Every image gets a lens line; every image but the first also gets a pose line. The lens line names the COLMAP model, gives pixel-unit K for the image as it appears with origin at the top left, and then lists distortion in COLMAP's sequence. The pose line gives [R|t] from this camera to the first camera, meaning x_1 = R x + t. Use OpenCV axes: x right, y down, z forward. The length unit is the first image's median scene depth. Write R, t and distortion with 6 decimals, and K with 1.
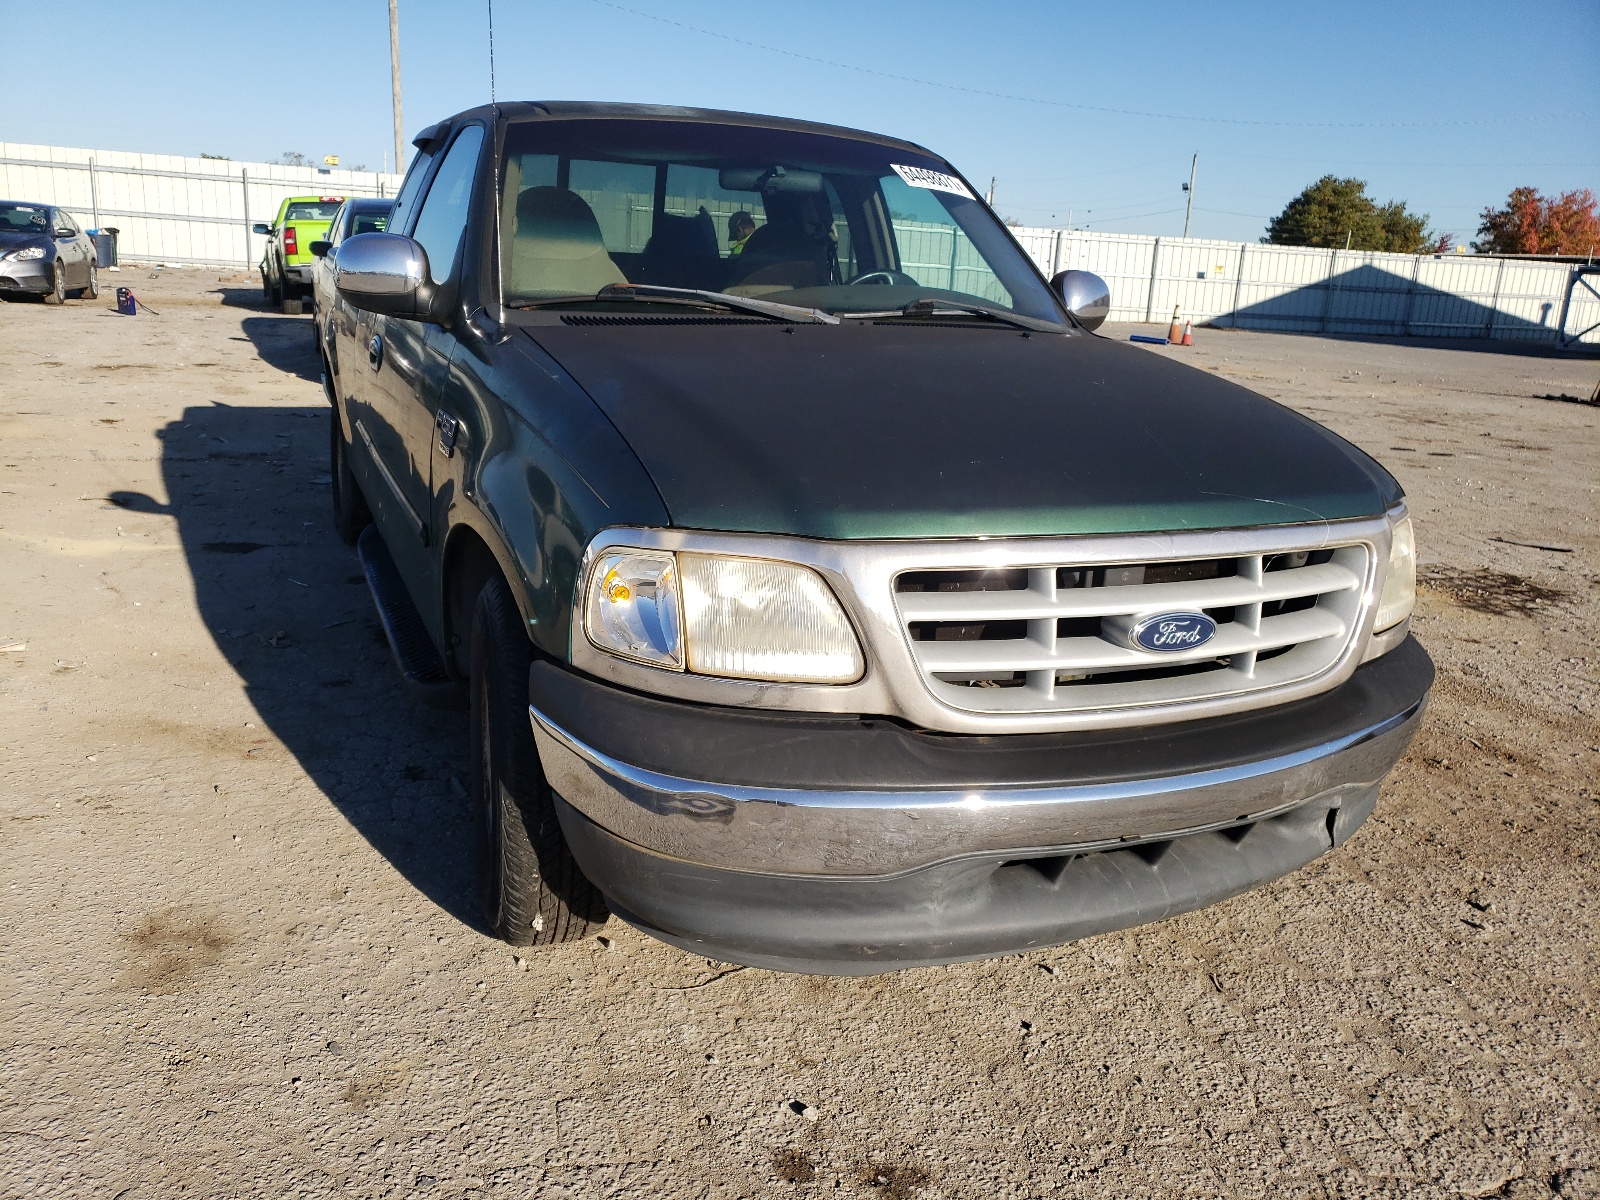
lens RADIAL K [[1265.6, 0, 785.3], [0, 1265.6, 608.1], [0, 0, 1]] dist [0.012603, 0.003299]
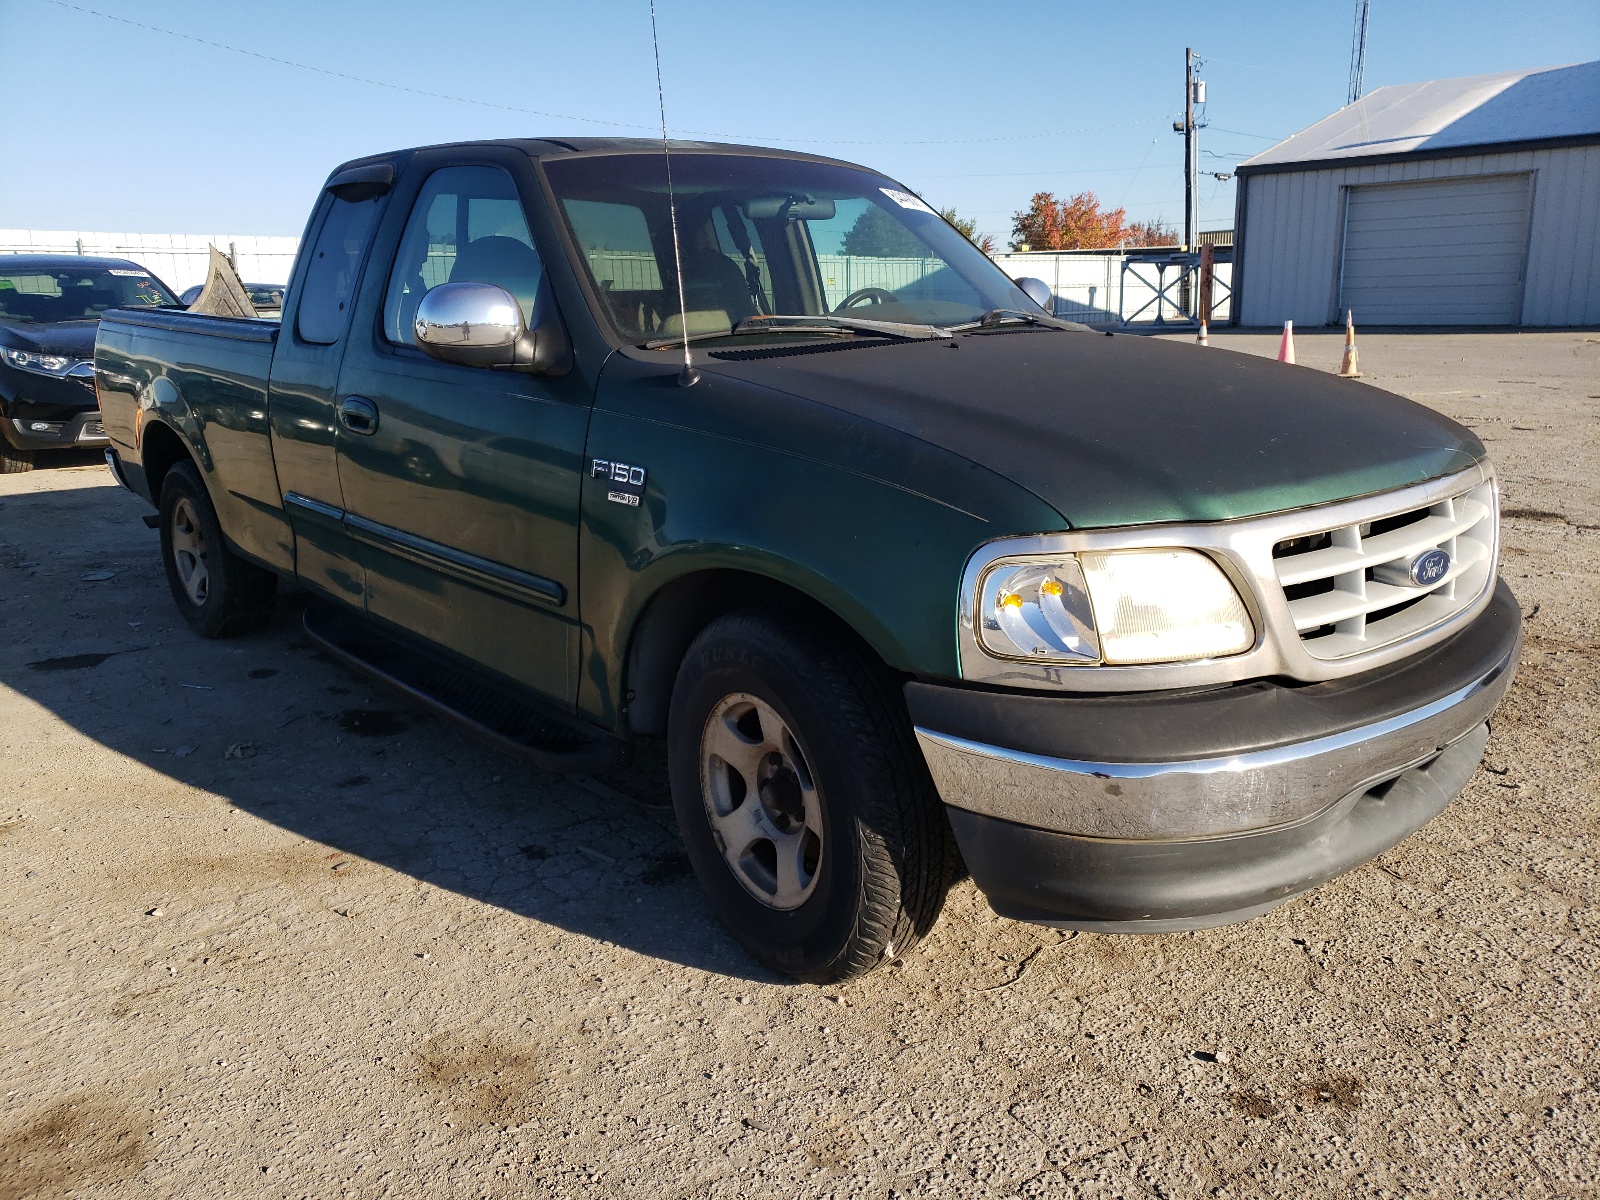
lens RADIAL K [[1265.6, 0, 797.3], [0, 1265.6, 588.0], [0, 0, 1]] dist [0.012603, 0.003299]
pose [[0.939191, -0.141446, 0.312910, -0.439121], [0.151731, 0.988384, -0.008633, -0.029074], [-0.308054, 0.055586, 0.949743, 0.050436]]
